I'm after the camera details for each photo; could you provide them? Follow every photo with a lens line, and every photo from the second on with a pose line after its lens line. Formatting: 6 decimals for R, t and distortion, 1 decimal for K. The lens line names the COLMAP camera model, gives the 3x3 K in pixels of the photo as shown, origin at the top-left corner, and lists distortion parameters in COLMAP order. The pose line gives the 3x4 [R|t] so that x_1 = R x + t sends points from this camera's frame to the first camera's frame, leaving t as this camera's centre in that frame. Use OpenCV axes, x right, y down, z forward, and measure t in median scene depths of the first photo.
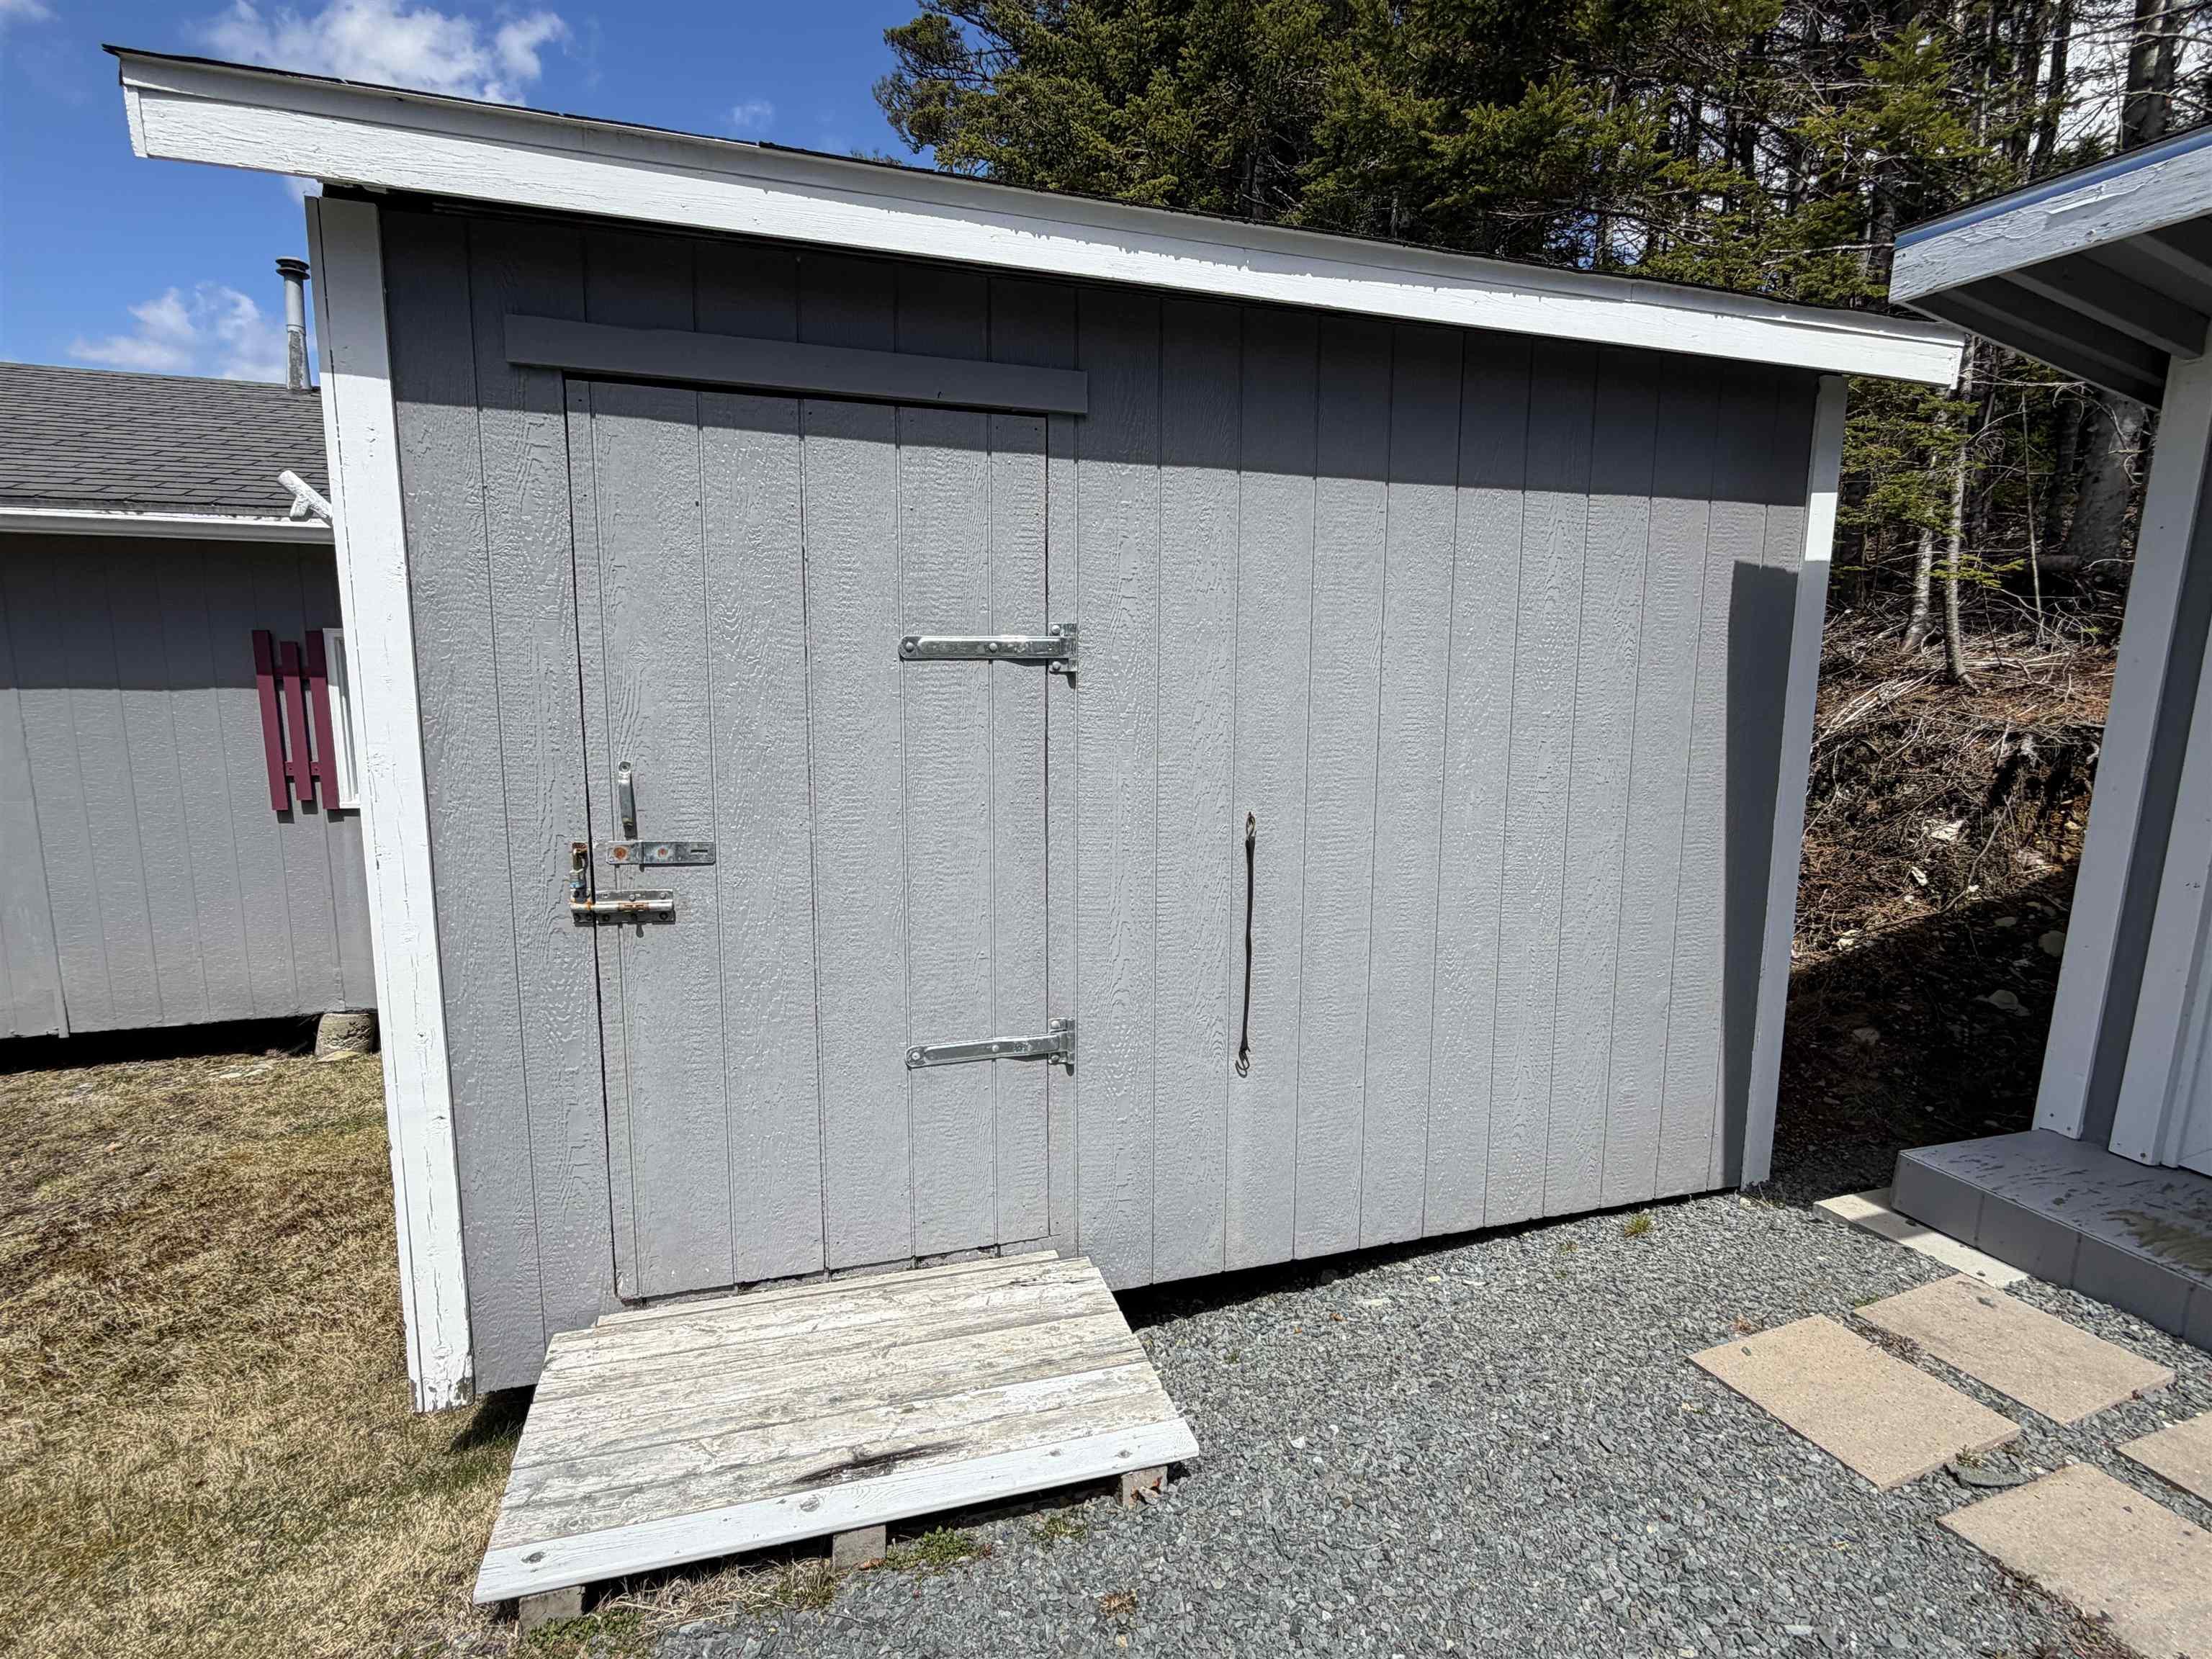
lens RADIAL K [[1086.6, 0, 1102.5], [0, 1086.6, 825.0], [0, 0, 1]] dist [-0.000922, -0.001003]
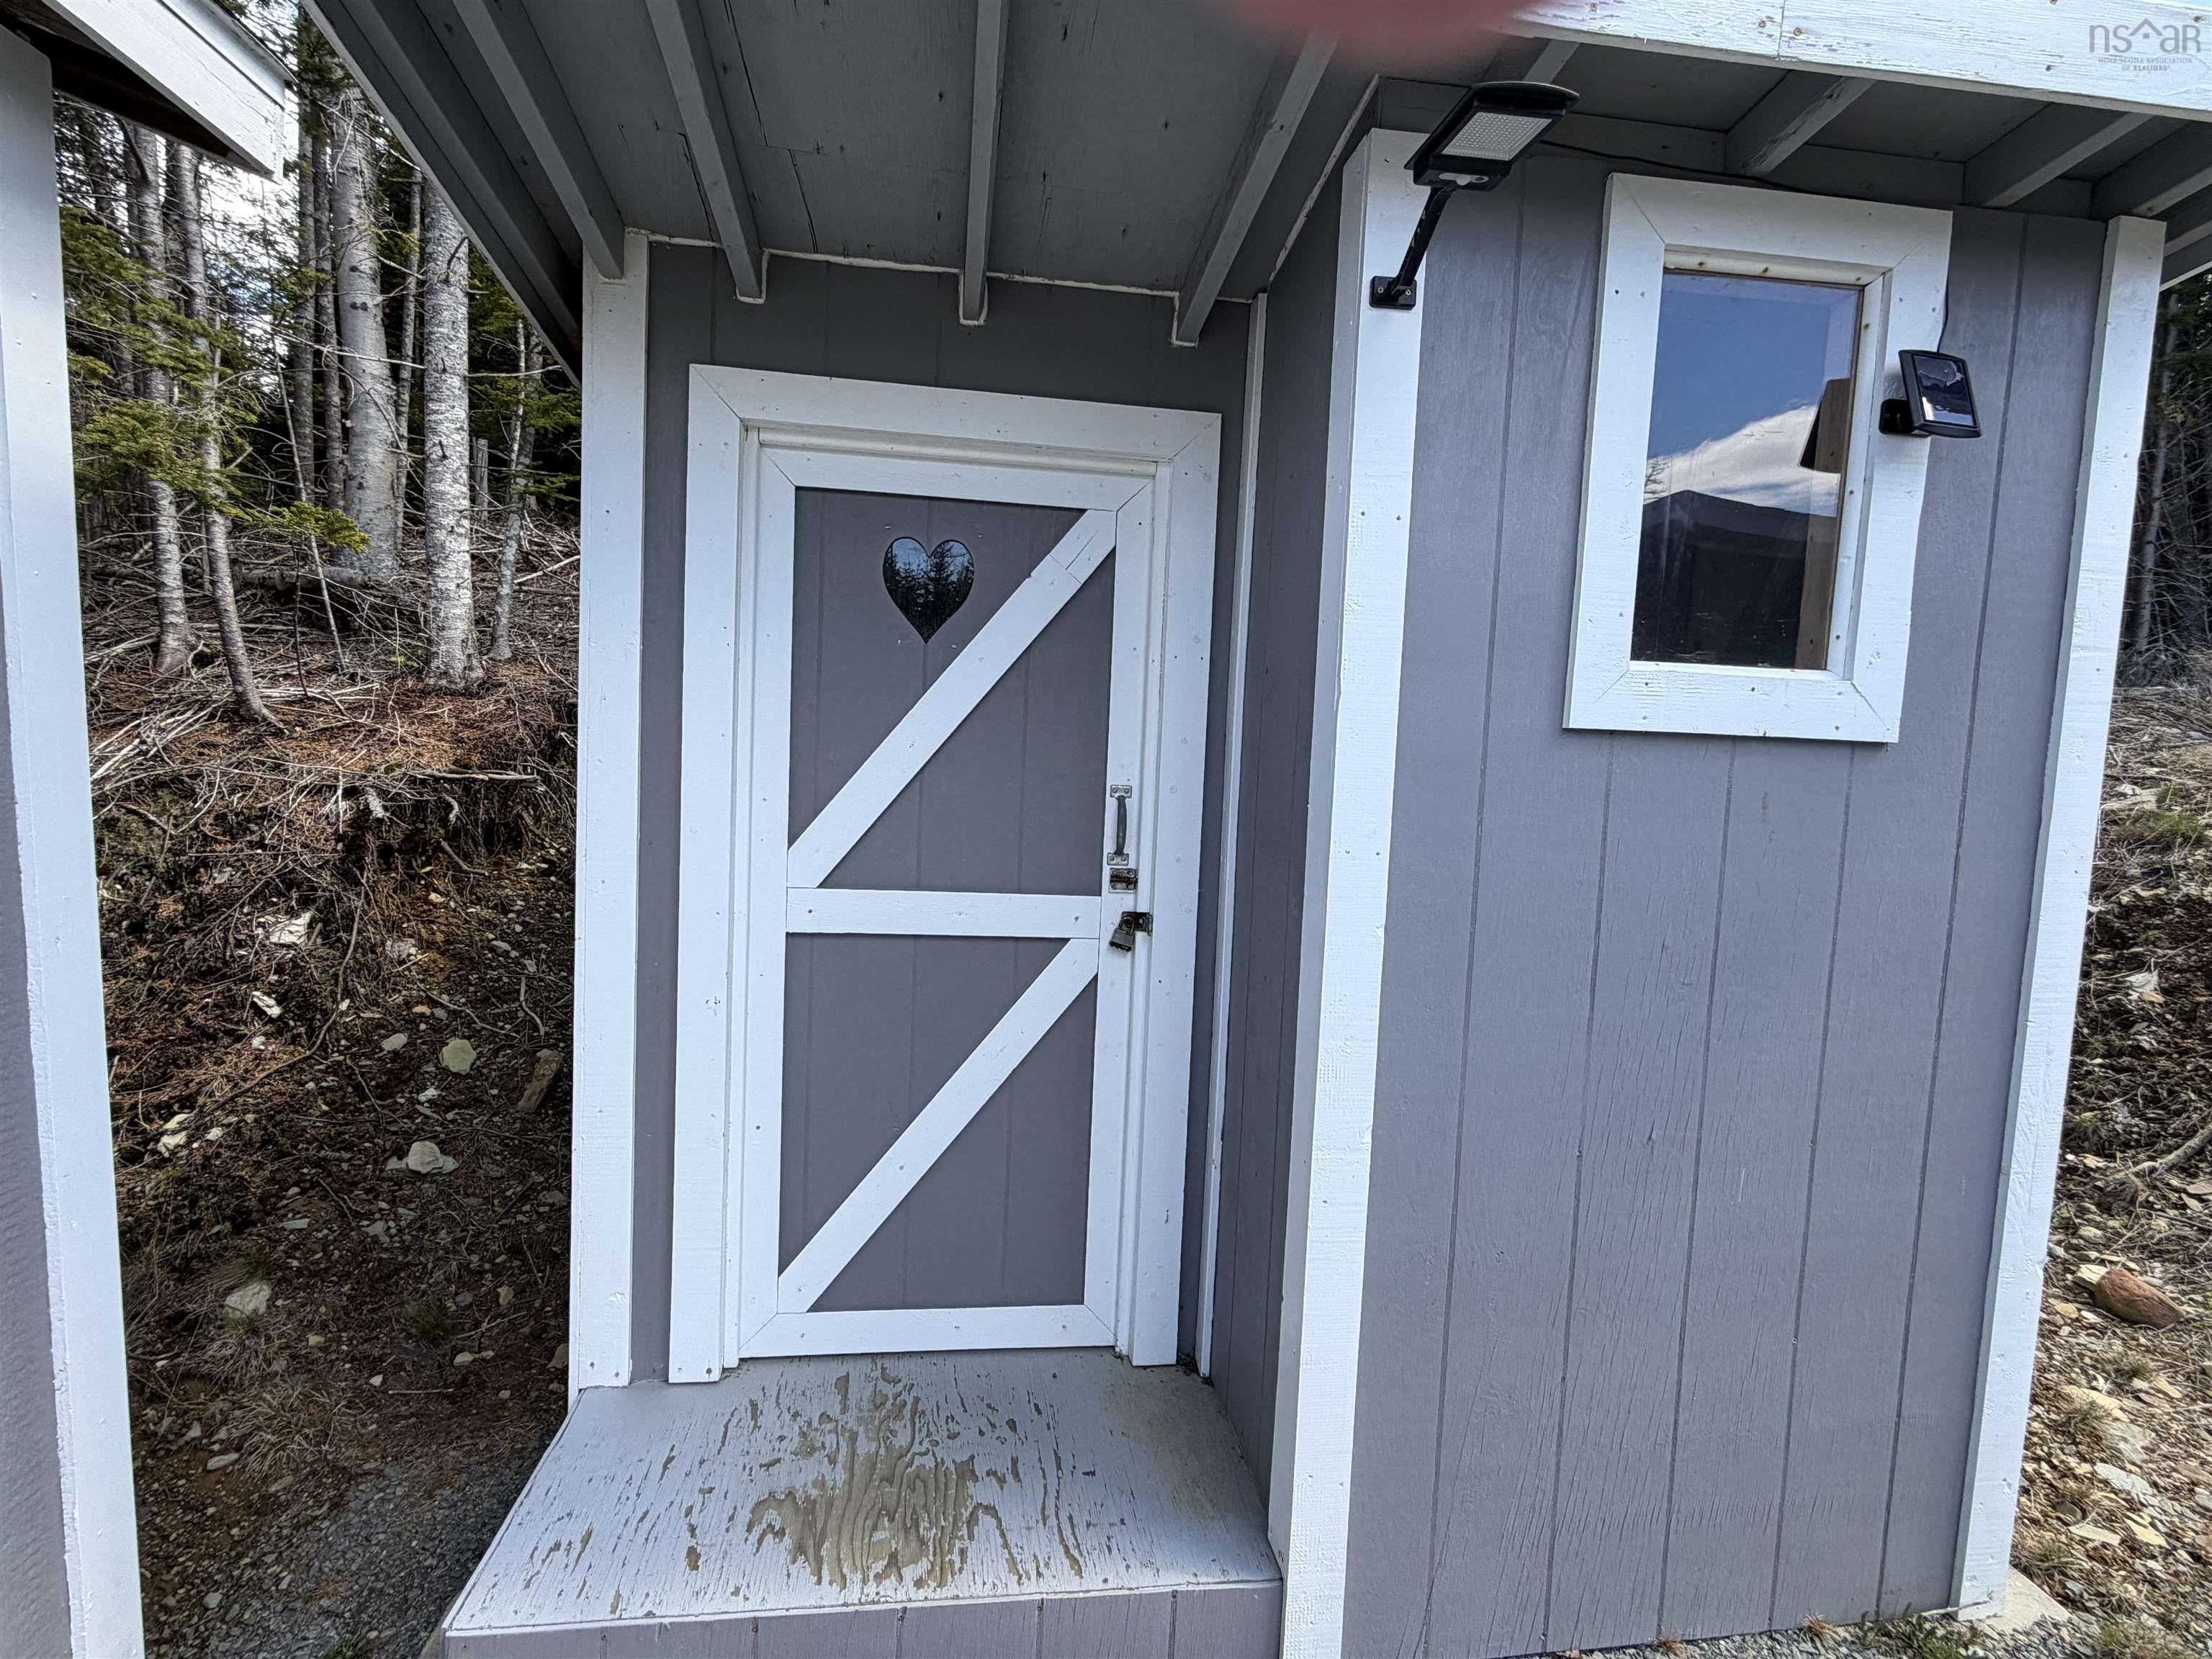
lens RADIAL K [[1086.6, 0, 1108.4], [0, 1086.6, 827.7], [0, 0, 1]] dist [-0.000922, -0.001003]
pose [[0.191675, -0.089164, 0.977400, 0.195493], [0.112418, 0.991305, 0.068387, -0.049326], [-0.974999, 0.096769, 0.200032, 0.333771]]
